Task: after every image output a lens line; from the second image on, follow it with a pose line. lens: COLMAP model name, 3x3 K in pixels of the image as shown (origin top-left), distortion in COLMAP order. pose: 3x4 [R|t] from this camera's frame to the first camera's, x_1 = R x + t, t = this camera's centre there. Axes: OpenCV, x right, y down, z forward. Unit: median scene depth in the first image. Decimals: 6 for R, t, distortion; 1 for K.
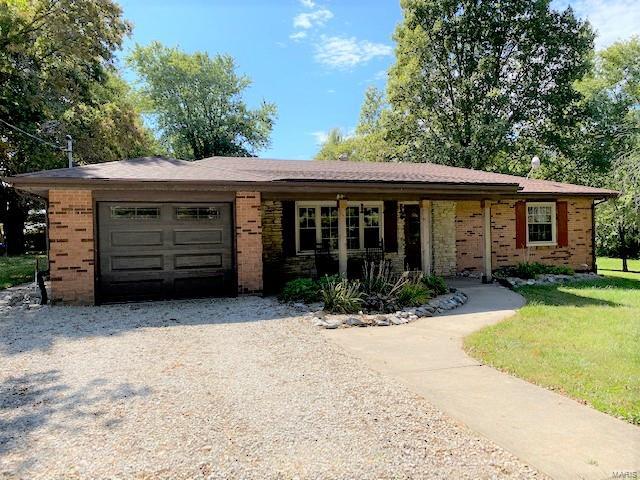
lens RADIAL K [[486.3, 0, 320.0], [0, 486.3, 240.0], [0, 0, 1]] dist [0.005537, 0.003830]
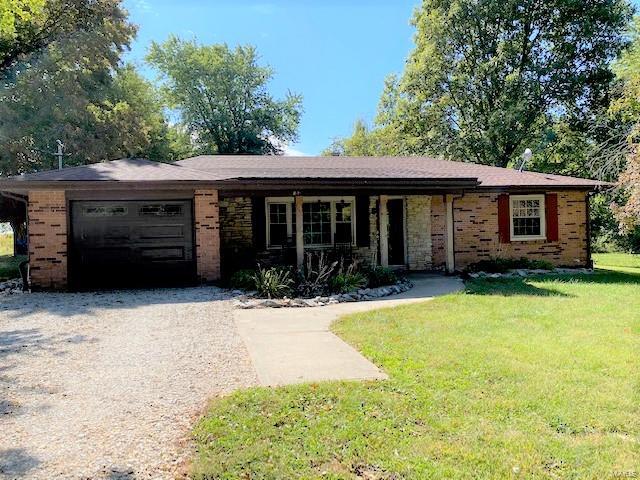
lens RADIAL K [[544.1, 0, 320.0], [0, 544.1, 240.0], [0, 0, 1]] dist [0.018059, -0.013783]
pose [[0.993450, -0.004985, -0.114162, 0.170319], [0.004818, 0.999987, -0.001737, 0.011538], [0.114169, 0.001175, 0.993461, -0.125992]]
